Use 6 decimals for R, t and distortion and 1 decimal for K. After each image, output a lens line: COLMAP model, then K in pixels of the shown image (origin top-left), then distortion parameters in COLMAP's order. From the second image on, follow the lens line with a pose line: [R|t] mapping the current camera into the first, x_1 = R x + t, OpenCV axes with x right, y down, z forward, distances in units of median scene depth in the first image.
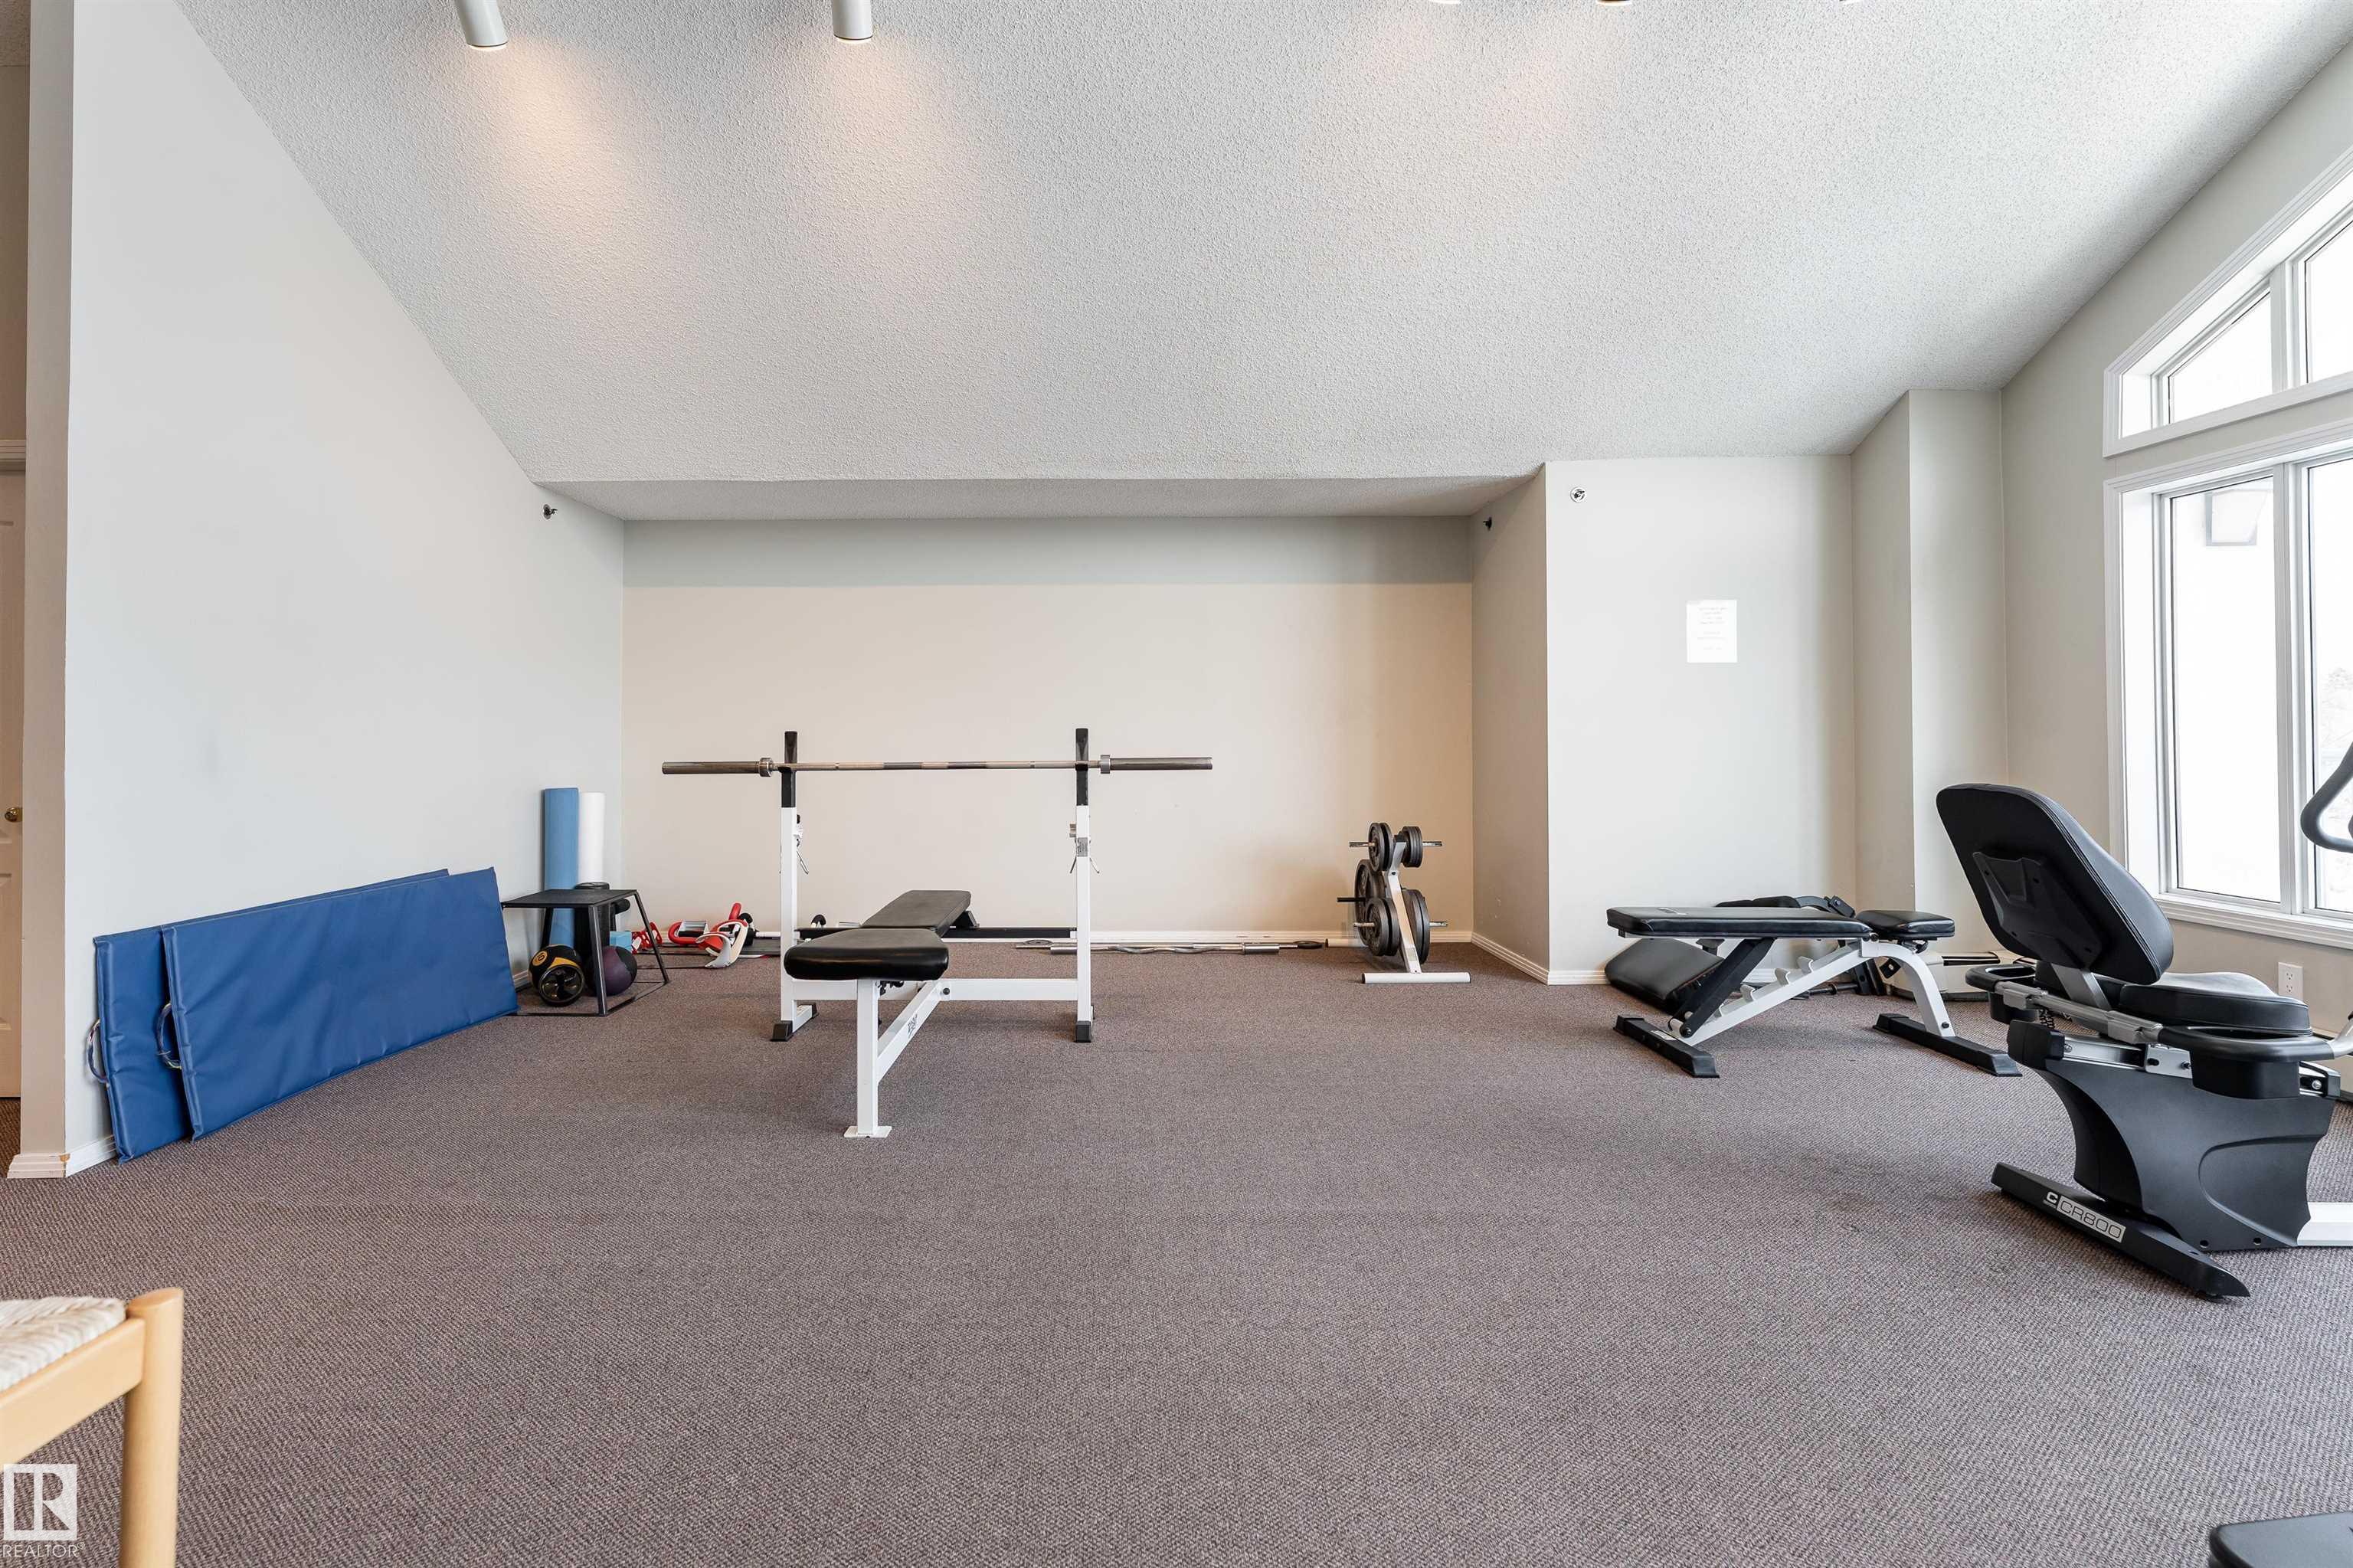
lens RADIAL K [[1075.9, 0, 1144.4], [0, 1075.9, 778.4], [0, 0, 1]] dist [0.000855, 0.000150]
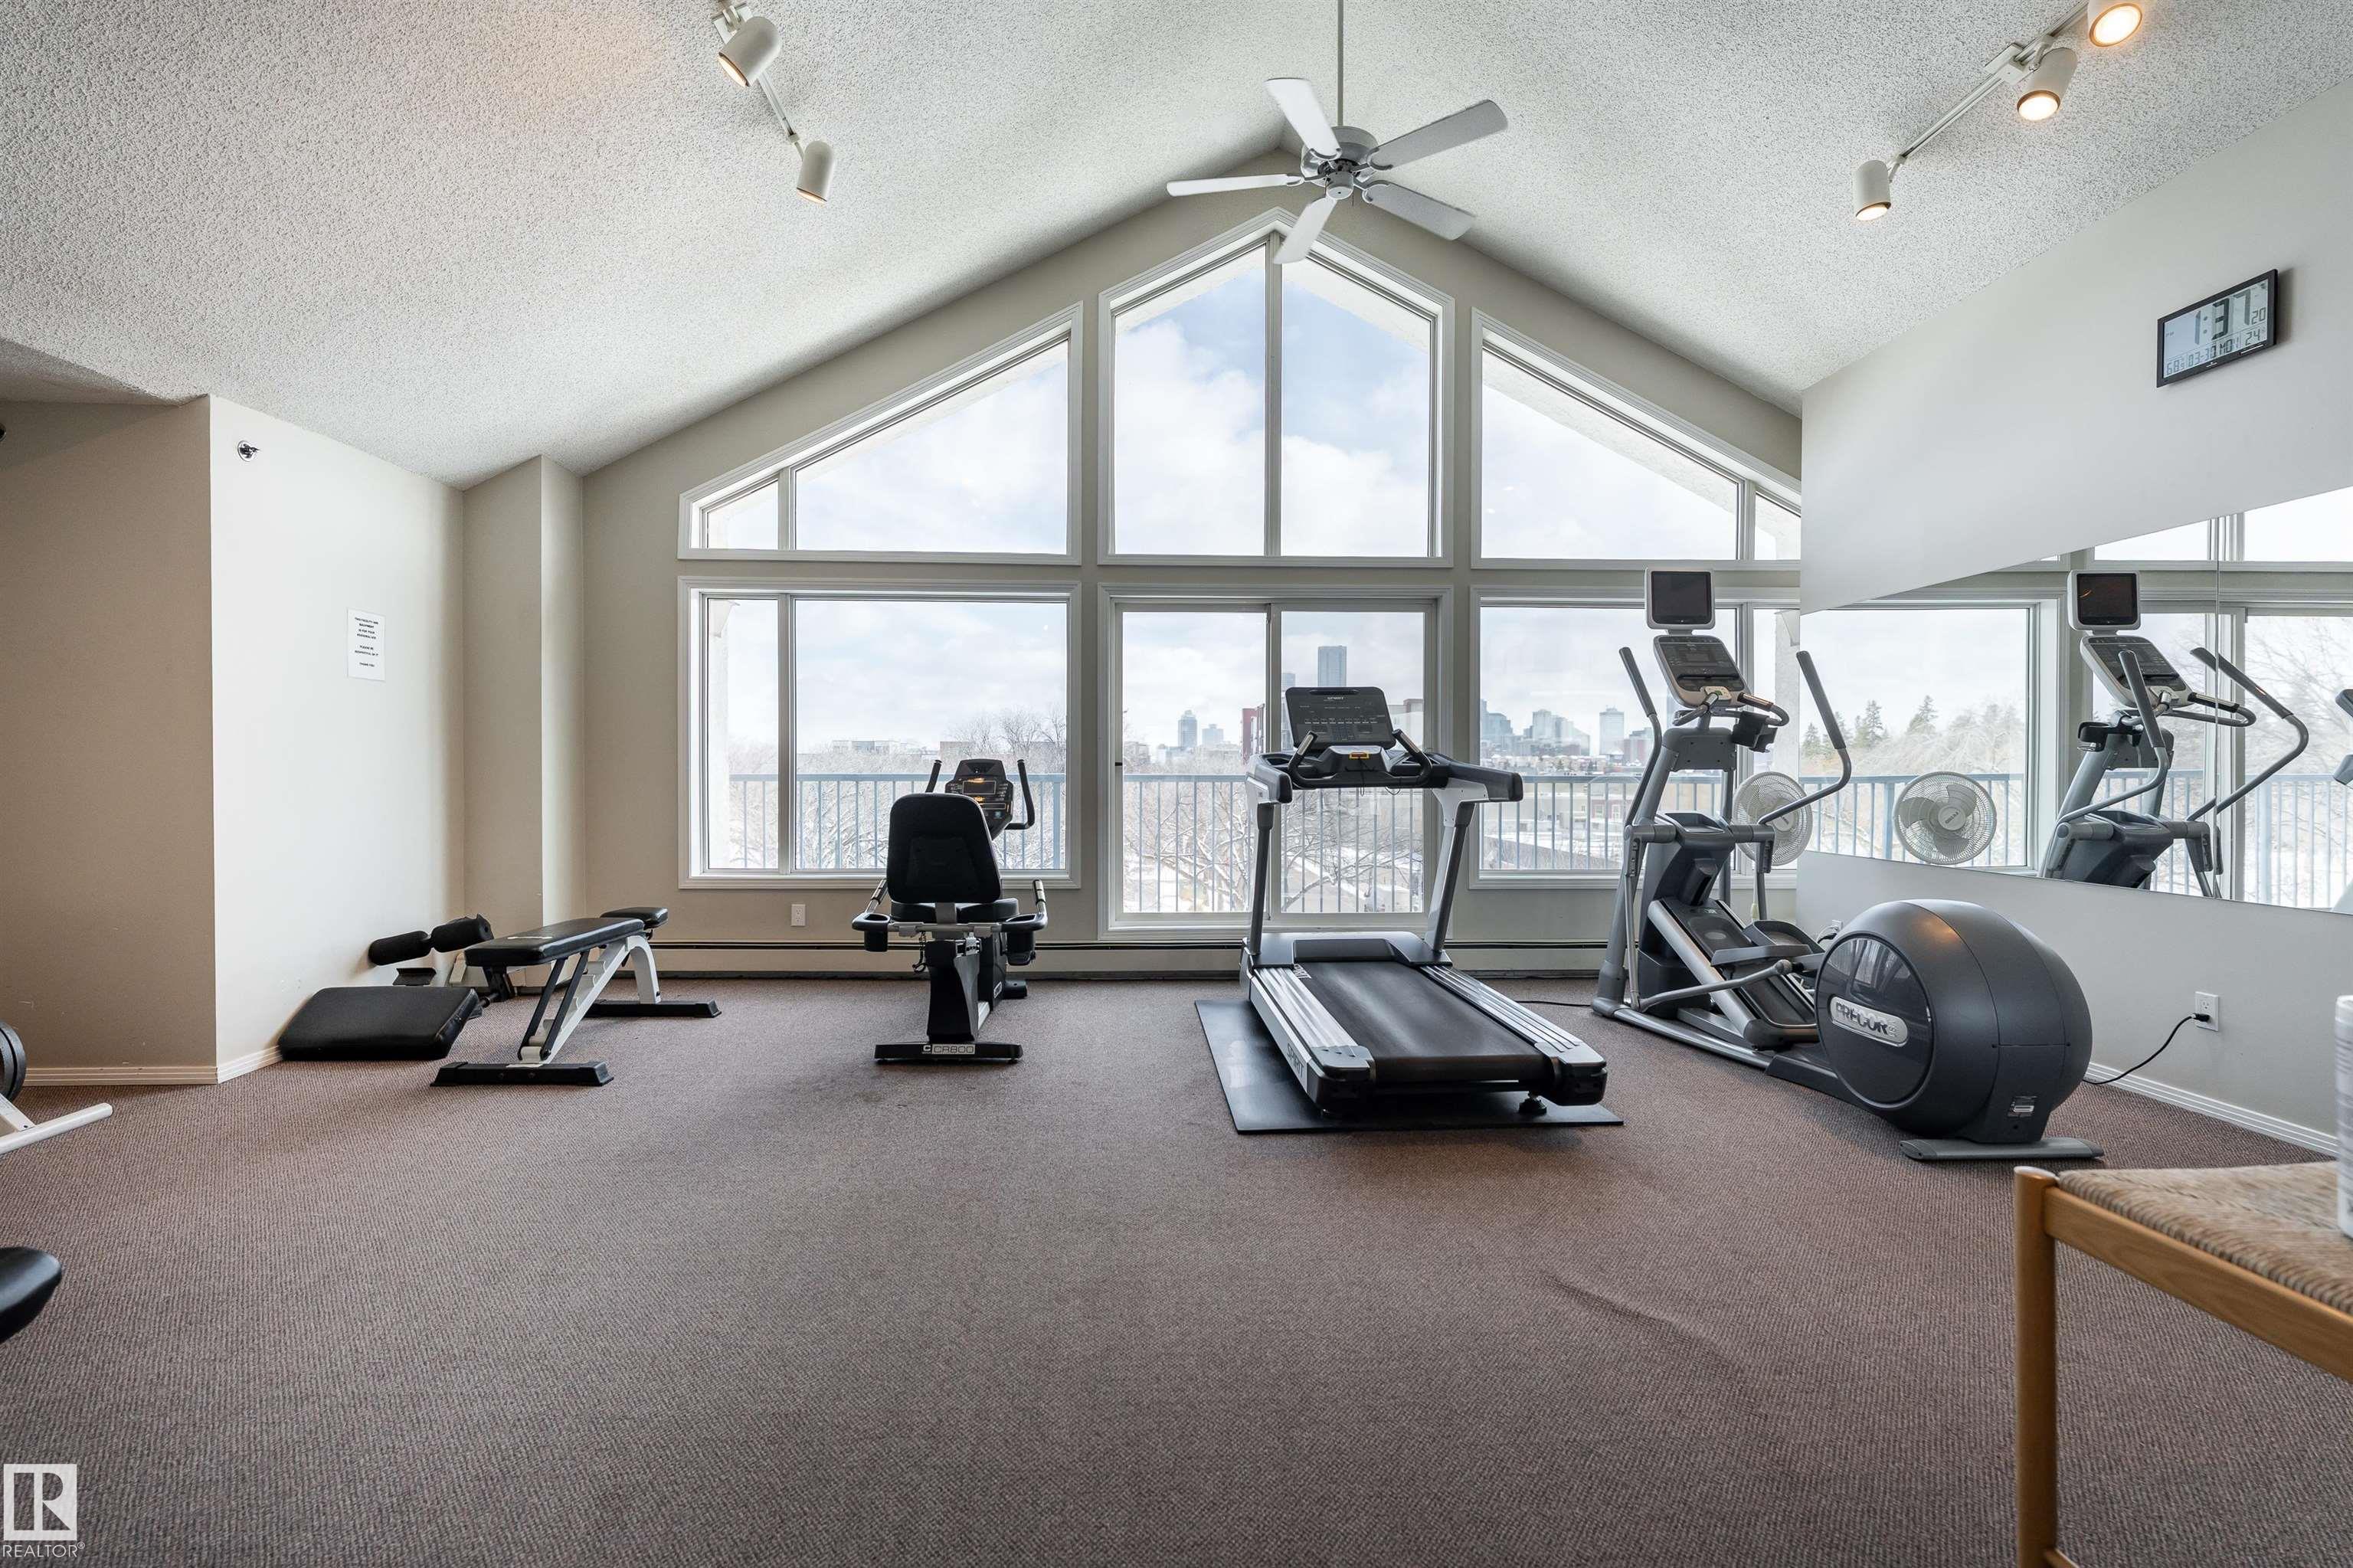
lens RADIAL K [[1075.9, 0, 1144.4], [0, 1075.9, 778.4], [0, 0, 1]] dist [0.000855, 0.000150]
pose [[-0.024697, -0.007870, 0.999664, -0.518481], [0.031267, 0.999474, 0.008641, -0.012211], [-0.999206, 0.031470, -0.024437, 0.469871]]
